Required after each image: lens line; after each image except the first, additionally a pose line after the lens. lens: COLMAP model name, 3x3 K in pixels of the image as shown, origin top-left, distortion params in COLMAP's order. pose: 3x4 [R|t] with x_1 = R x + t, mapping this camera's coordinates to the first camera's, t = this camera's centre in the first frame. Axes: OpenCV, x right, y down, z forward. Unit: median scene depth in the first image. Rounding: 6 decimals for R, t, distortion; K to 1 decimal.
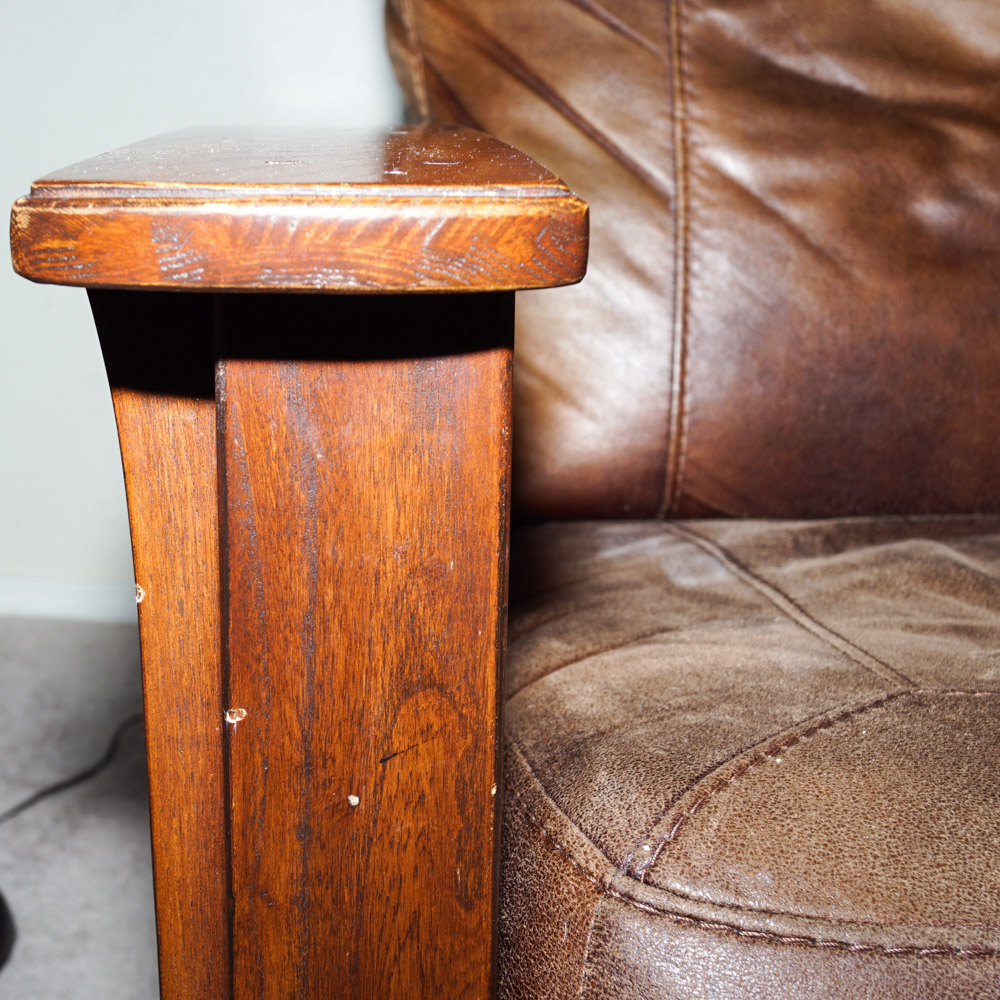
lens RADIAL K [[1760.0, 0, 495.2], [0, 1760.0, 502.0], [0, 0, 1]] dist [-0.016470, 0.000000]
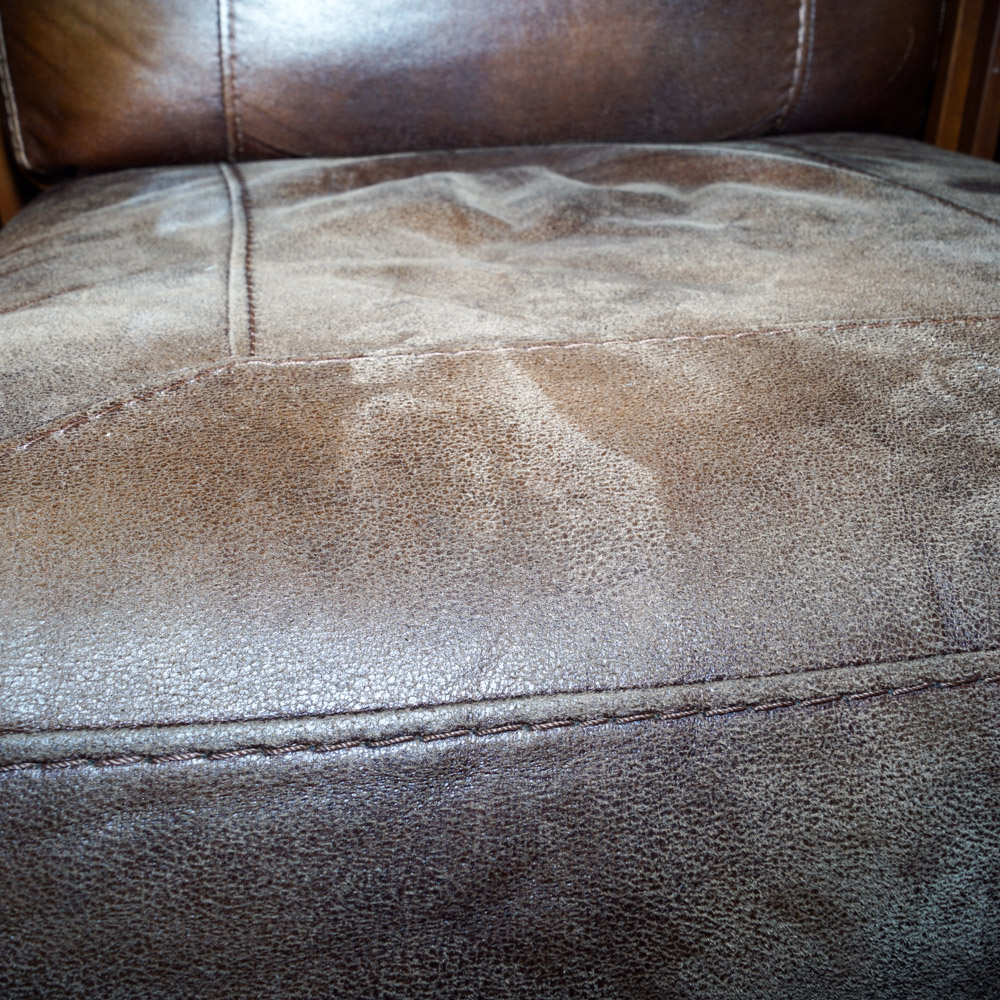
lens RADIAL K [[1146.9, 0, 509.8], [0, 1146.9, 505.0], [0, 0, 1]] dist [-0.087403, 0.000000]
pose [[0.995049, -0.057184, 0.081289, 0.259092], [0.030029, 0.952654, 0.302569, 0.007672], [-0.094742, -0.298630, 0.949655, 0.356808]]
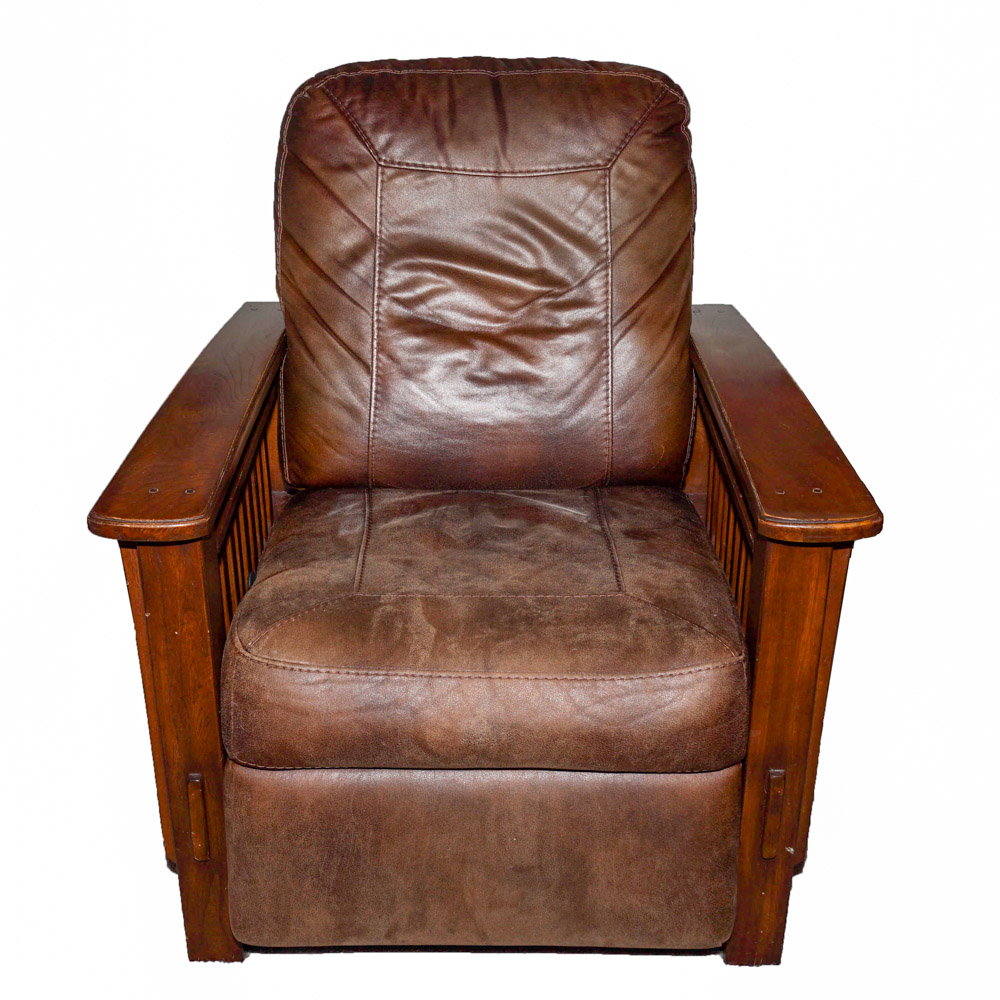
lens RADIAL K [[1375.2, 0, 500.7], [0, 1375.2, 498.3], [0, 0, 1]] dist [-0.084299, 0.000000]
pose [[0.996381, 0.027048, -0.080576, 0.609124], [-0.010319, 0.979496, 0.201201, -0.524158], [0.084366, -0.199641, 0.976230, -1.342541]]
